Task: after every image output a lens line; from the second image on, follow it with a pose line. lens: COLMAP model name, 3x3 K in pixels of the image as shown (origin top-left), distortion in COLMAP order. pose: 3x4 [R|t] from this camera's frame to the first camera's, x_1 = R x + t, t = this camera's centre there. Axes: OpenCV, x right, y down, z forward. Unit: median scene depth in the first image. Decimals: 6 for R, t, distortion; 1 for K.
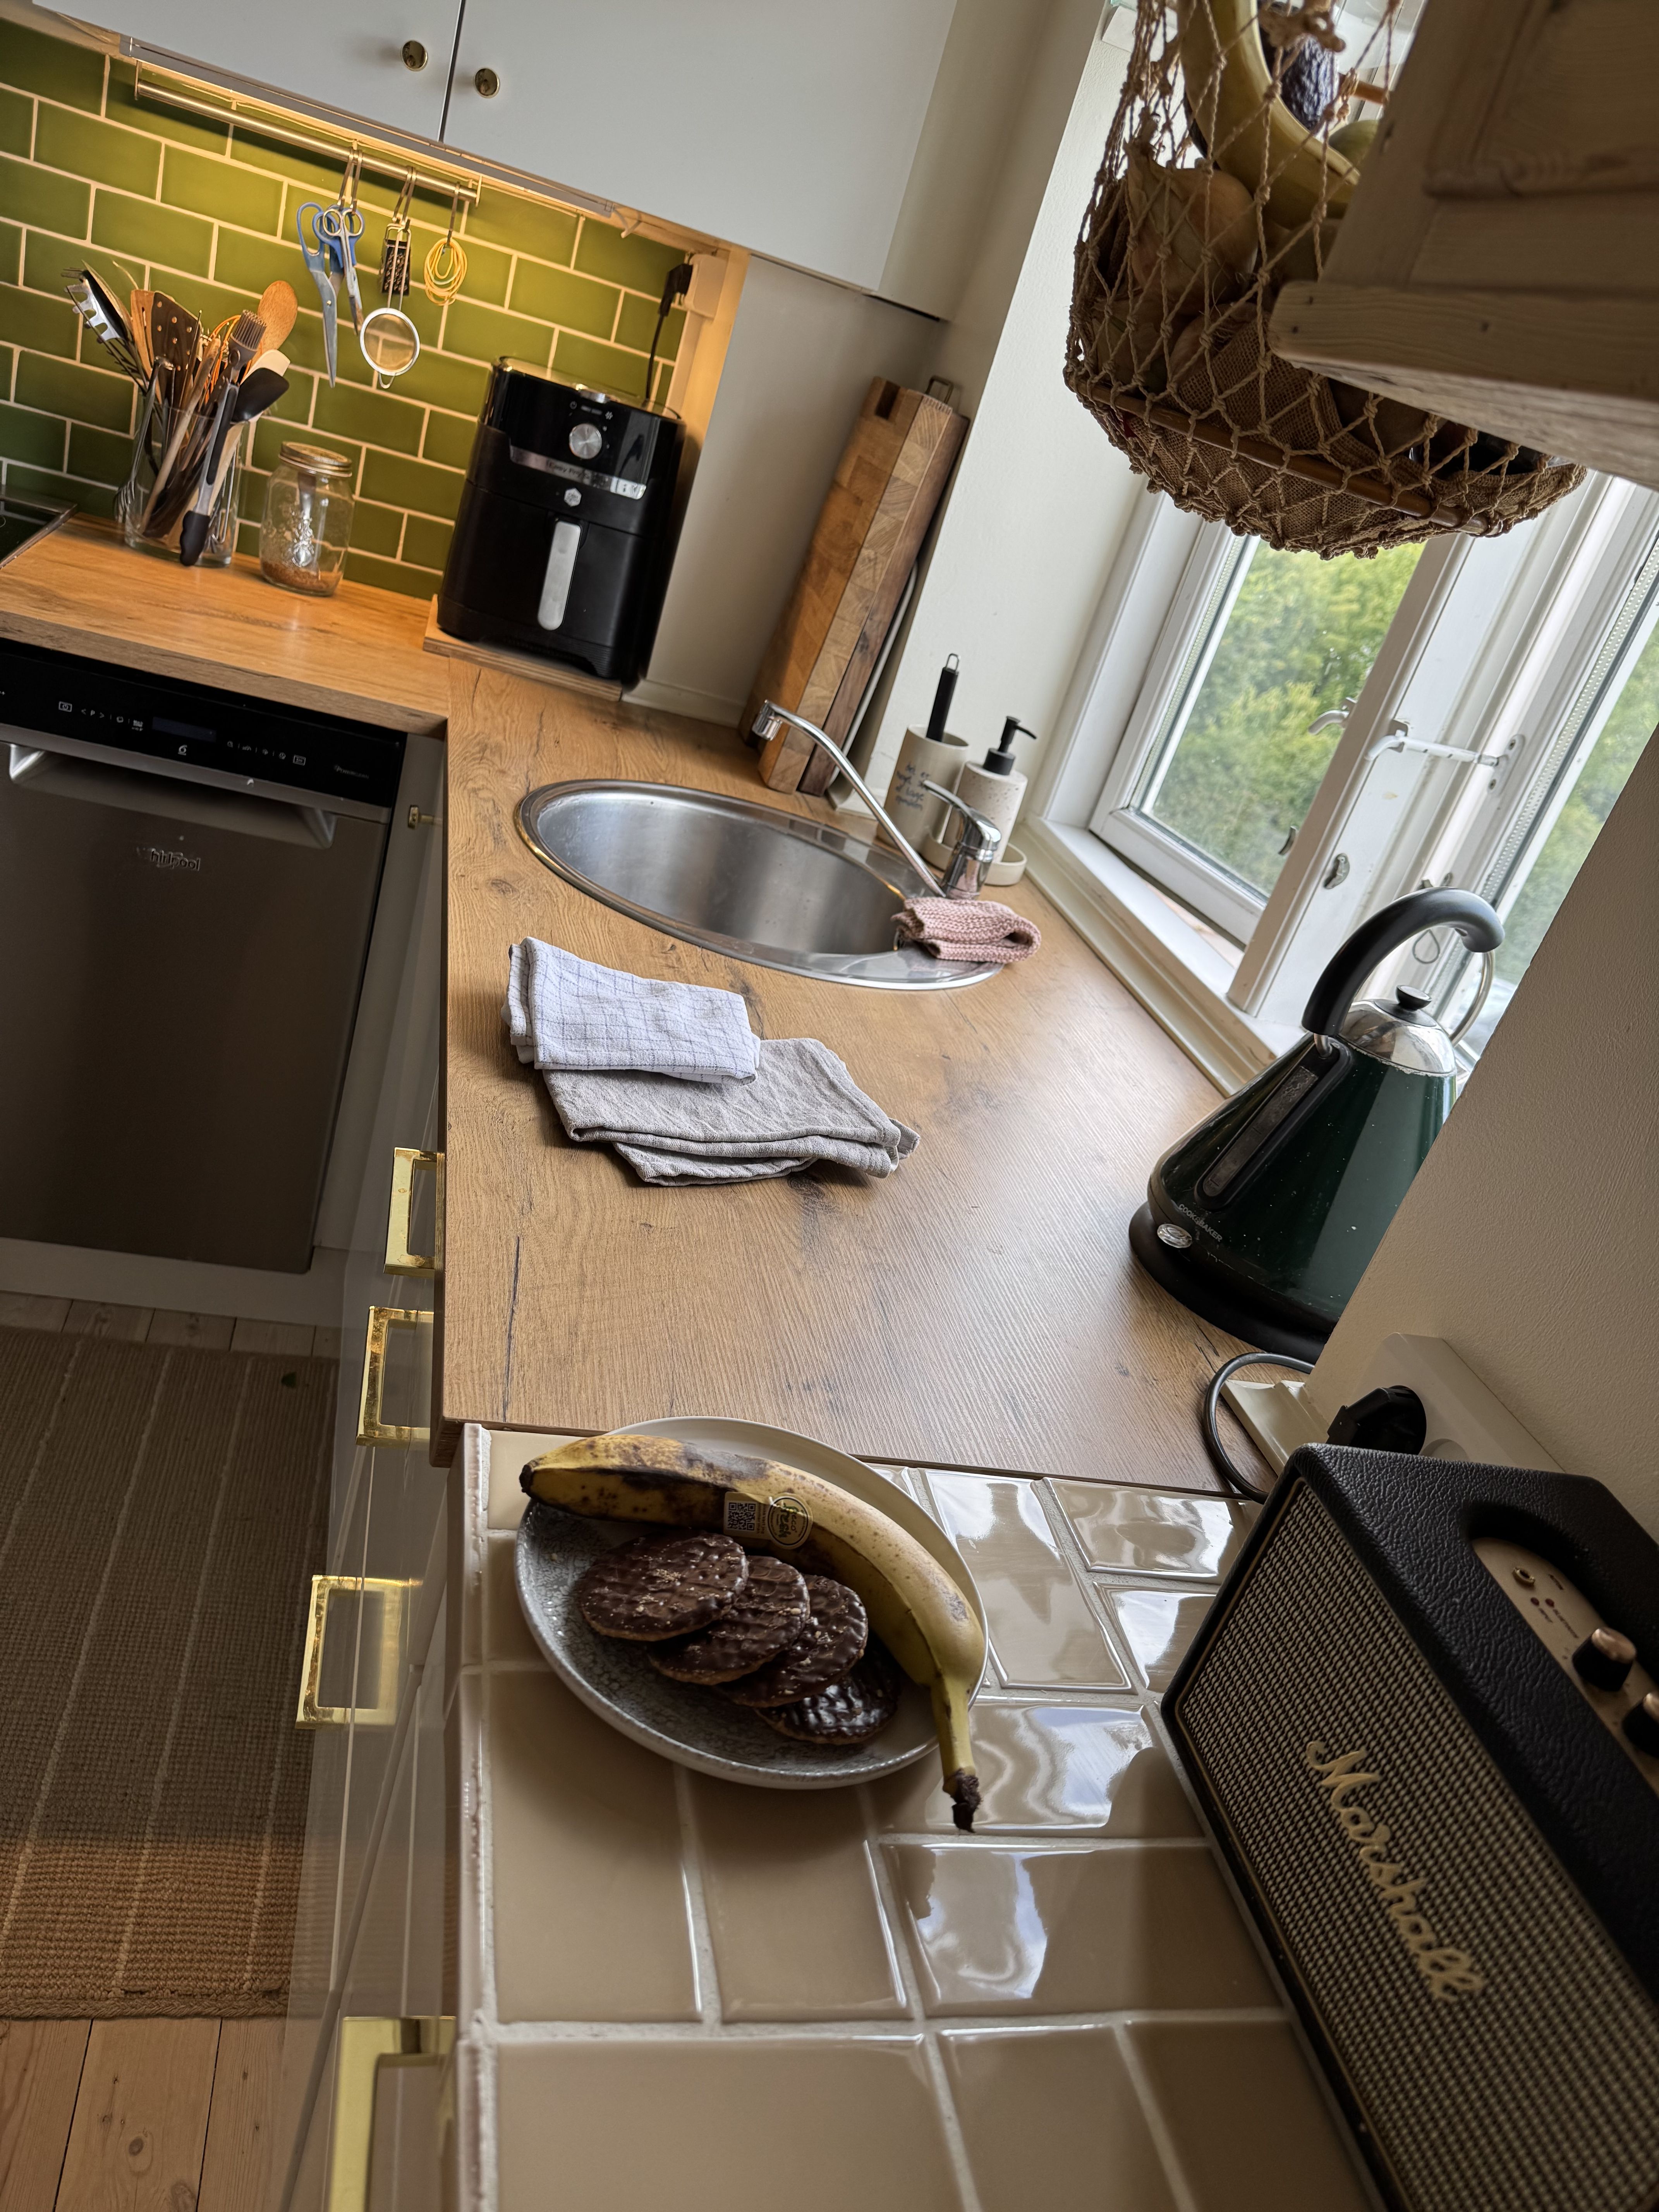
lens RADIAL K [[1574.9, 0, 819.4], [0, 1574.9, 1109.2], [0, 0, 1]] dist [0.023441, -0.016515]
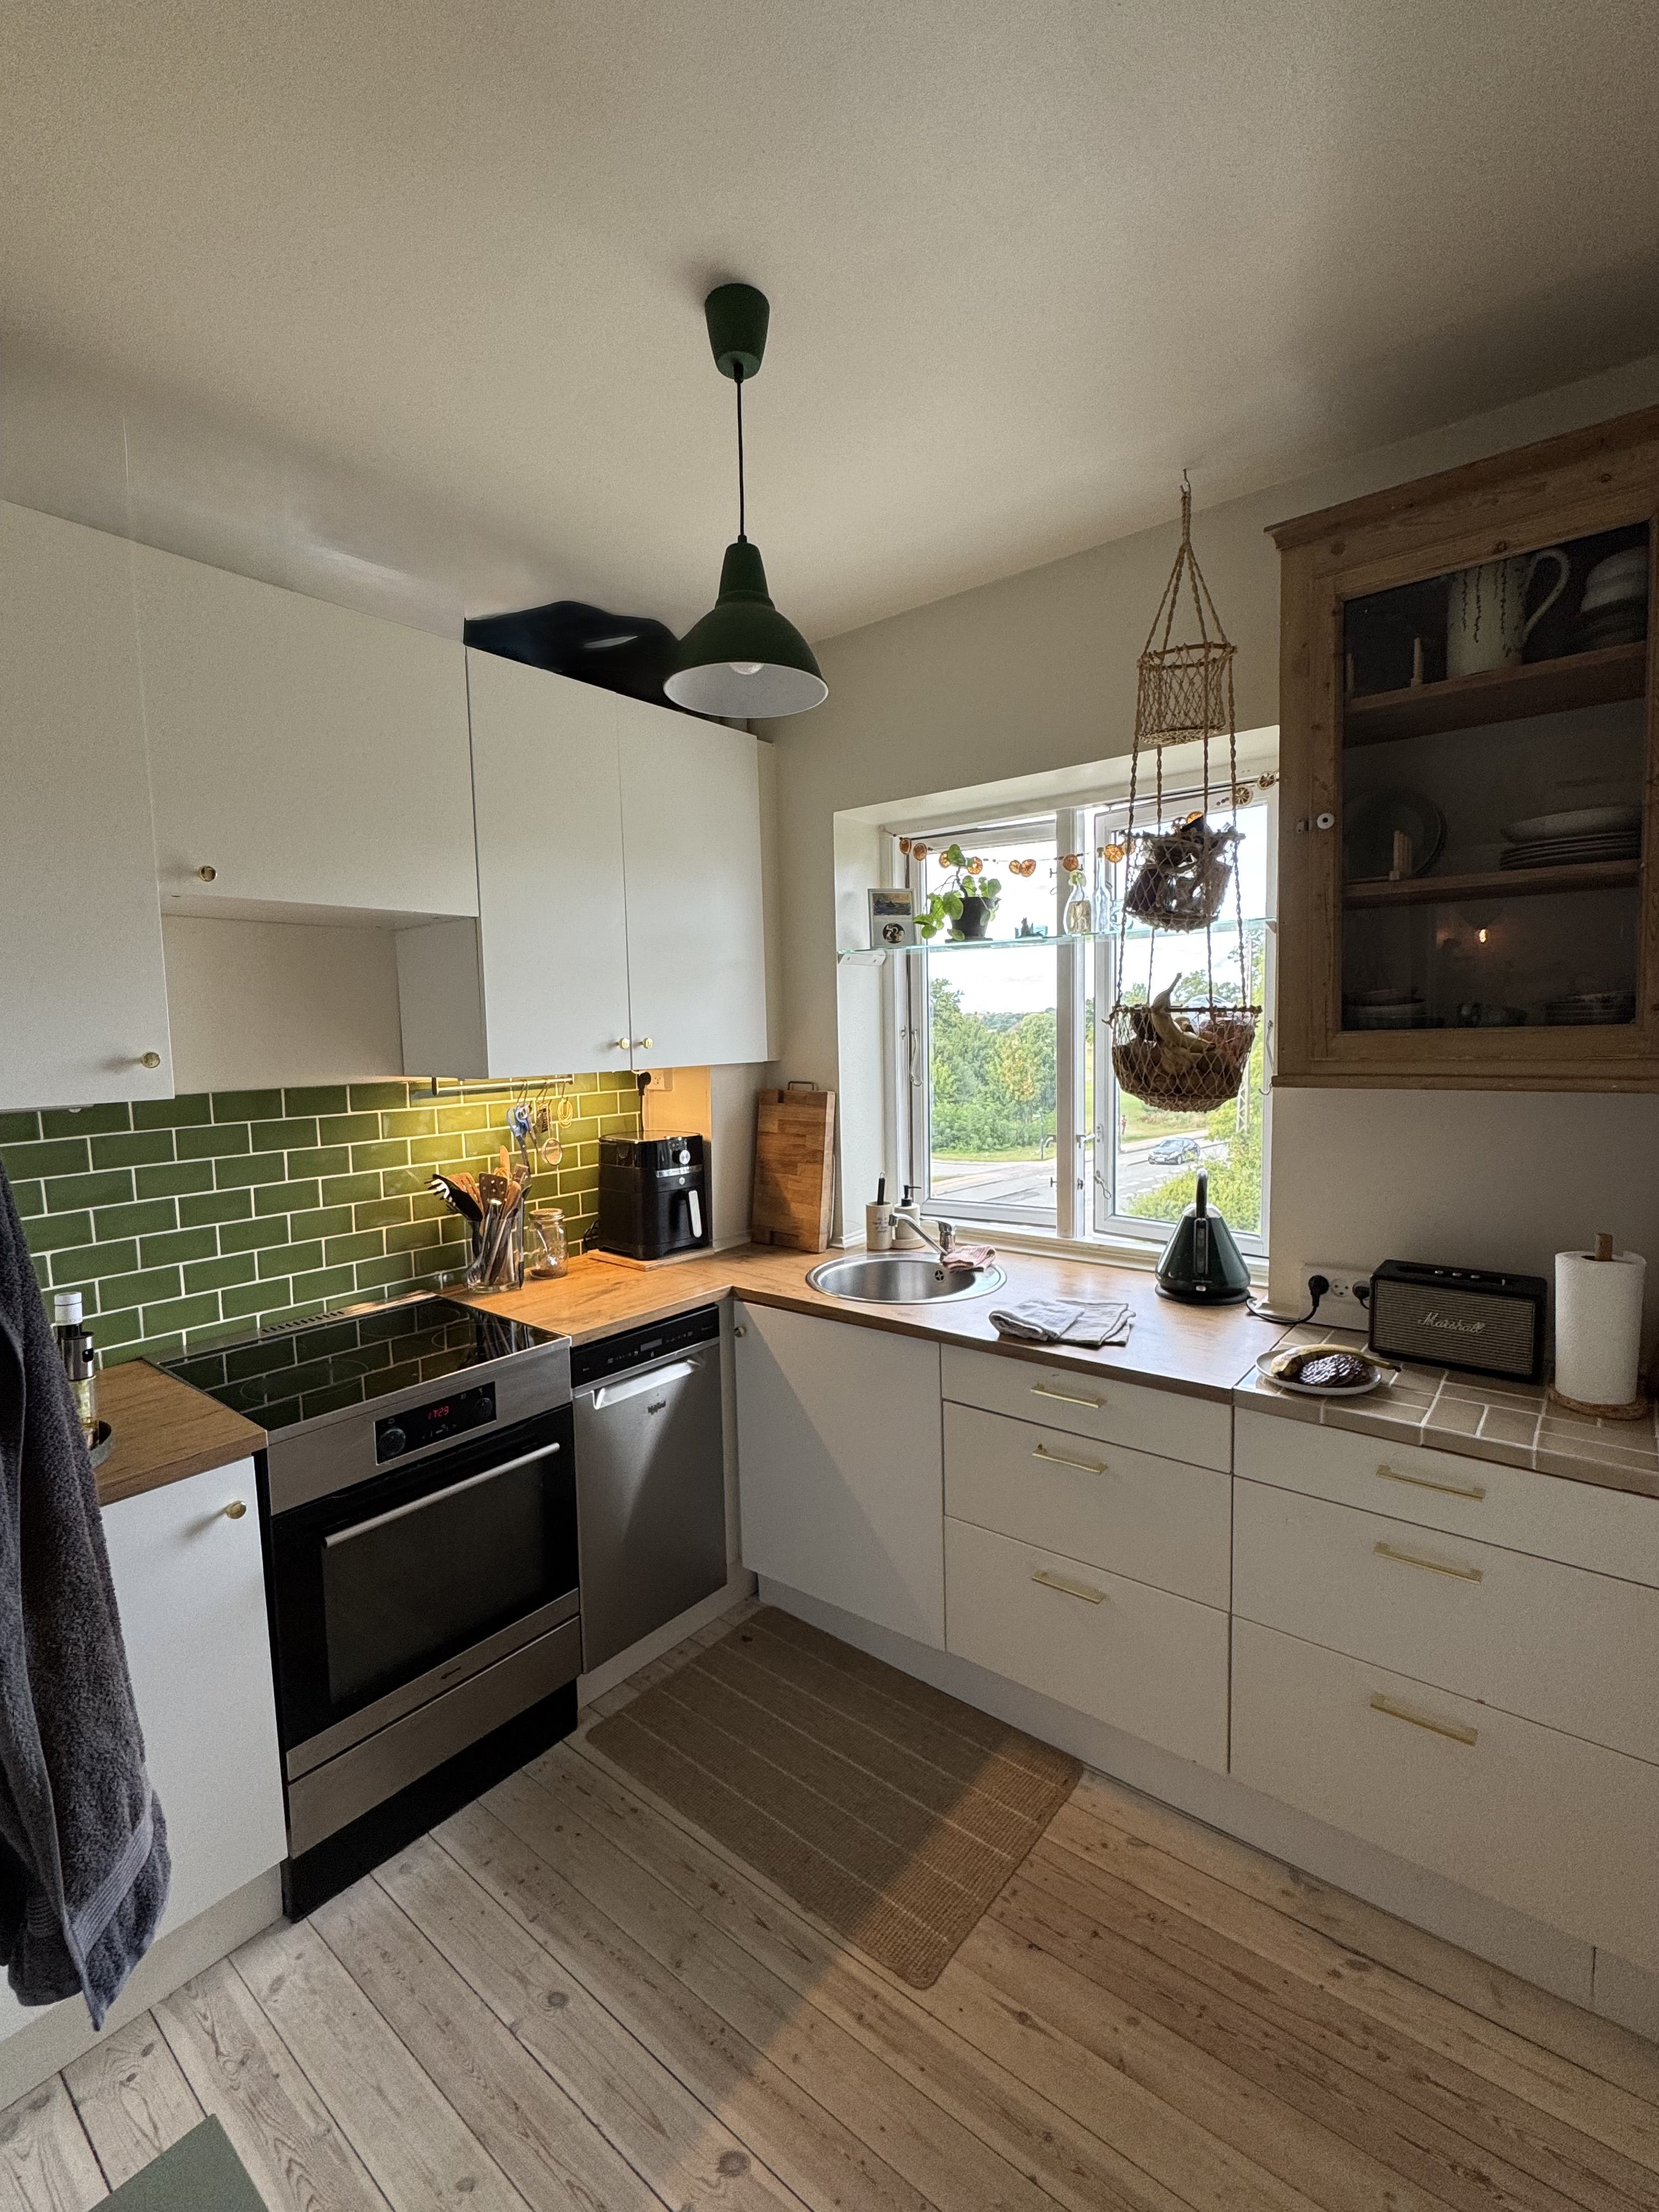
lens RADIAL K [[969.9, 0, 839.7], [0, 969.9, 1090.6], [0, 0, 1]] dist [-0.002765, -0.000298]
pose [[0.730864, -0.337083, 0.593476, -0.783323], [0.488711, 0.865447, -0.110288, -0.239856], [-0.476445, 0.370643, 0.797260, -0.261711]]
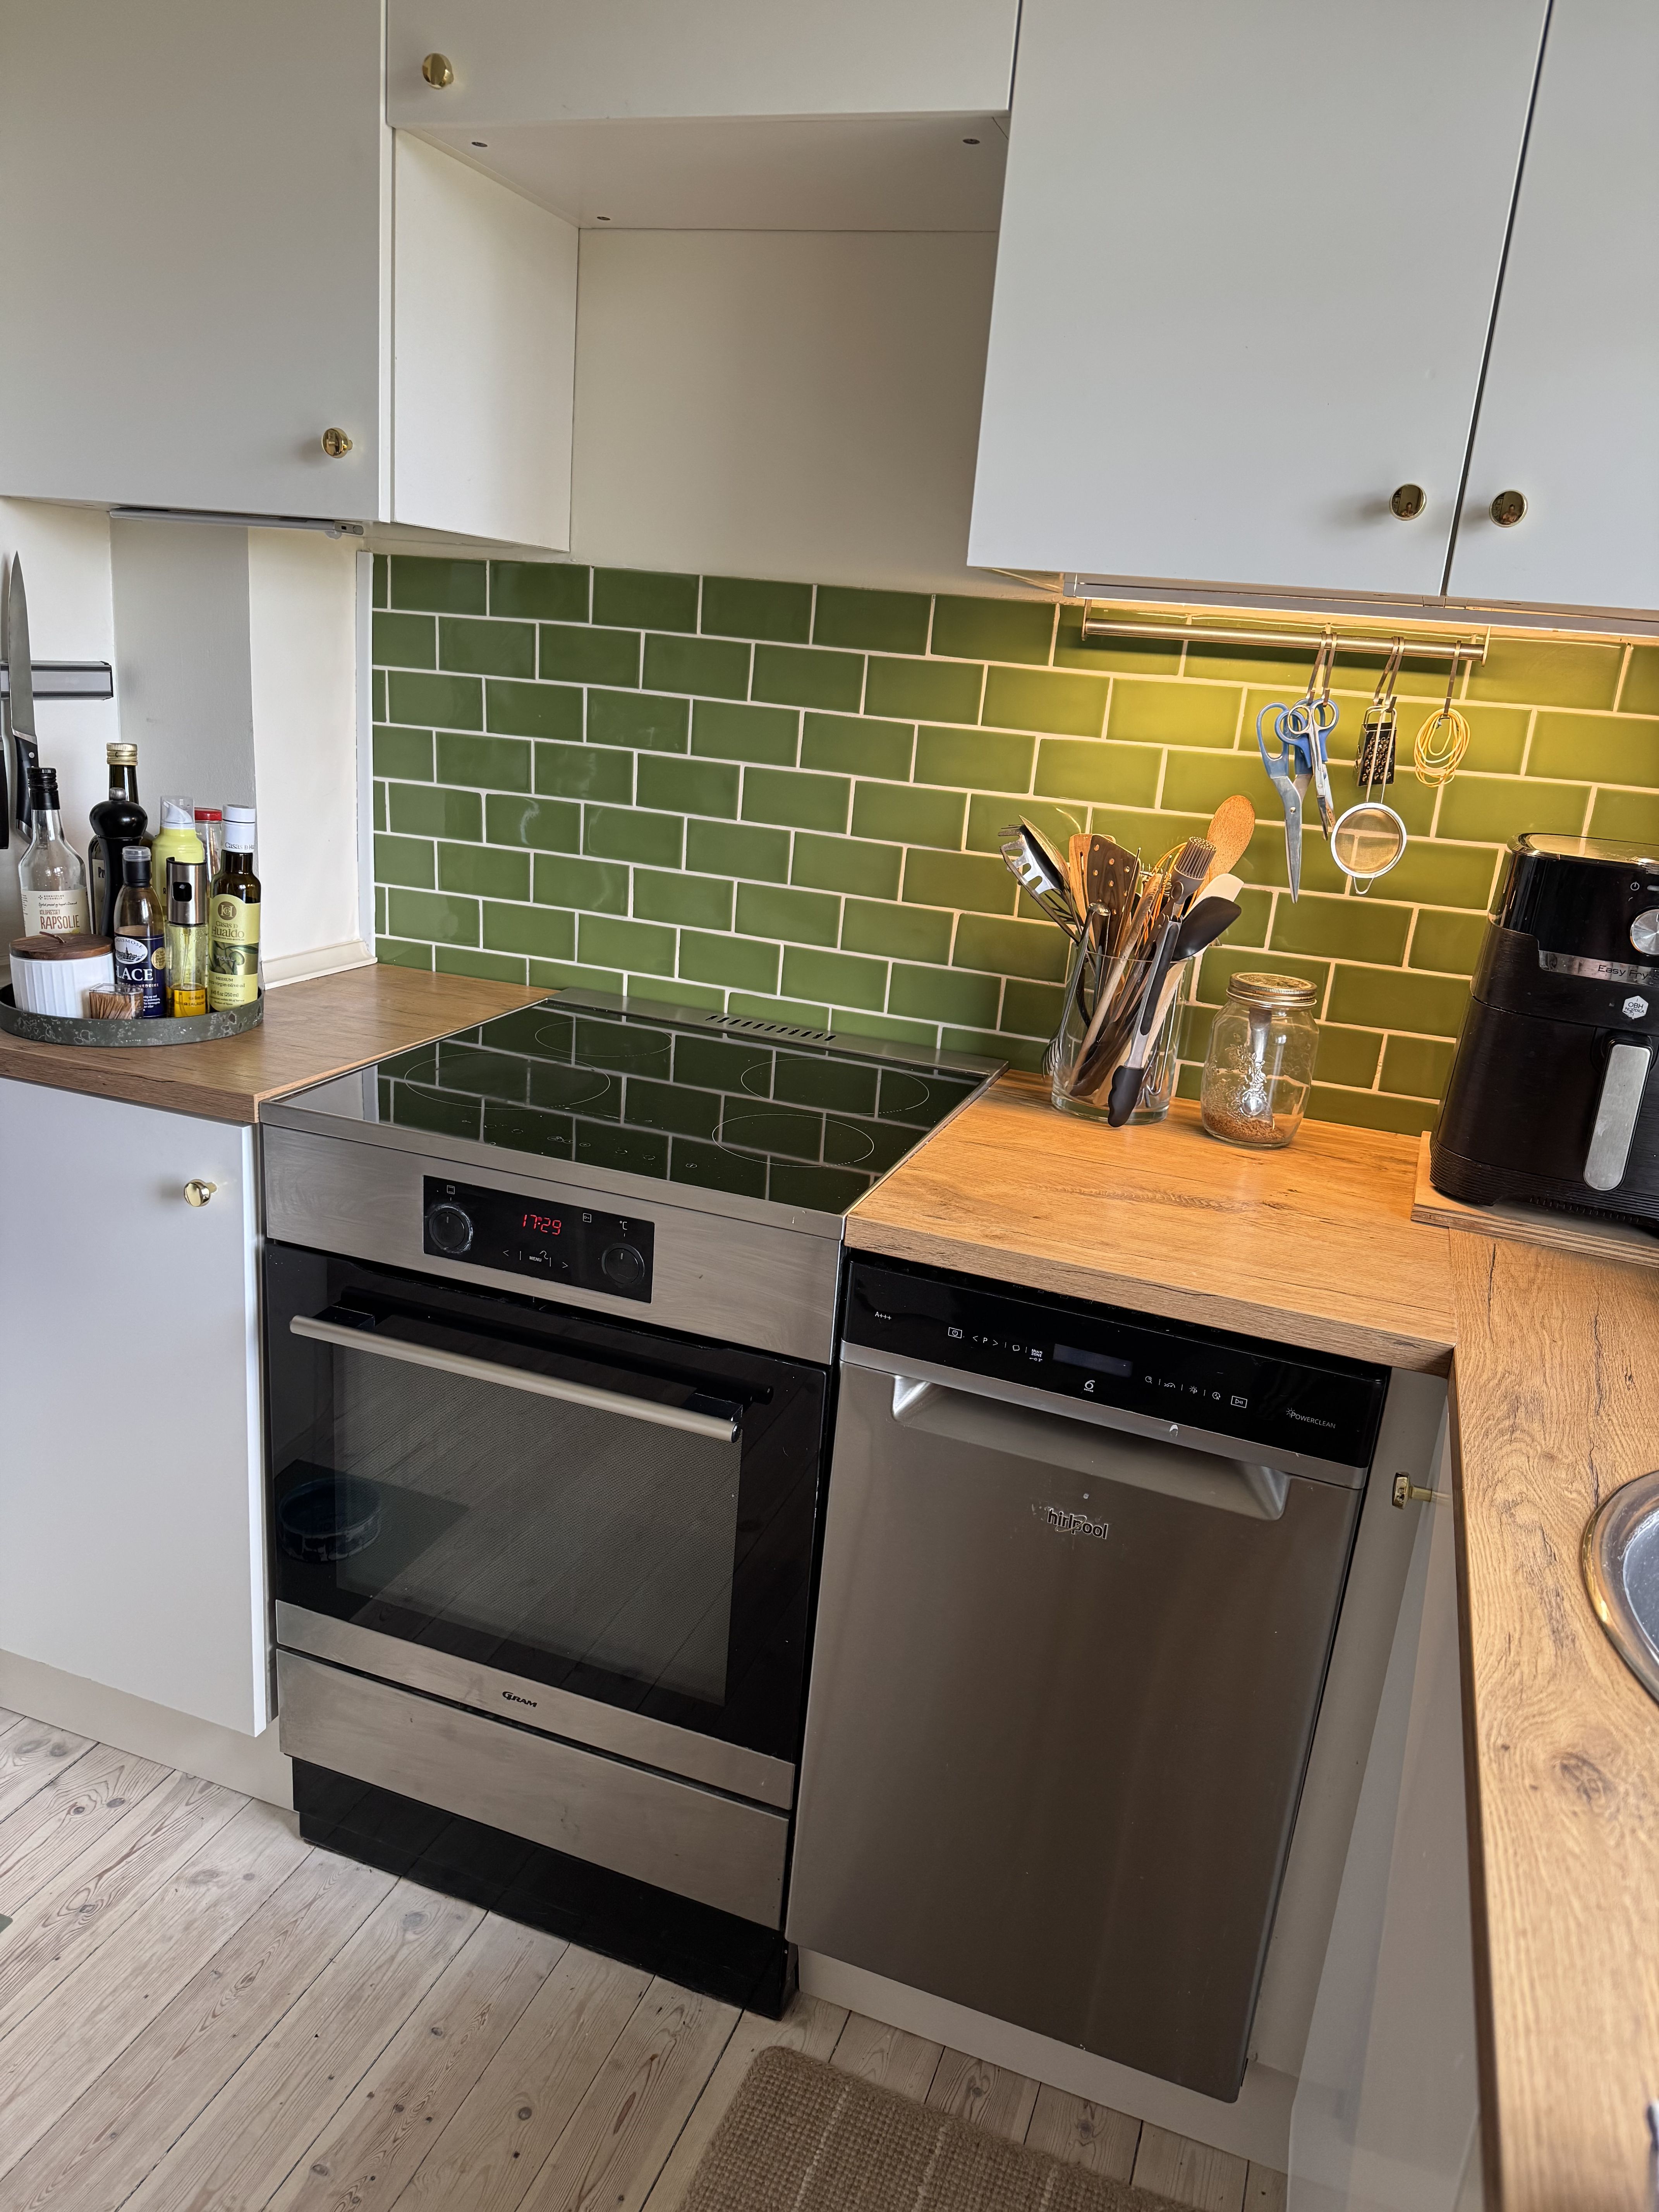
lens RADIAL K [[1574.9, 0, 827.7], [0, 1574.9, 1114.8], [0, 0, 1]] dist [0.023441, -0.016515]
pose [[0.835187, -0.059029, -0.546789, -0.075306], [-0.085208, 0.968329, -0.234686, -0.147960], [0.543325, 0.242598, 0.803706, 0.258625]]
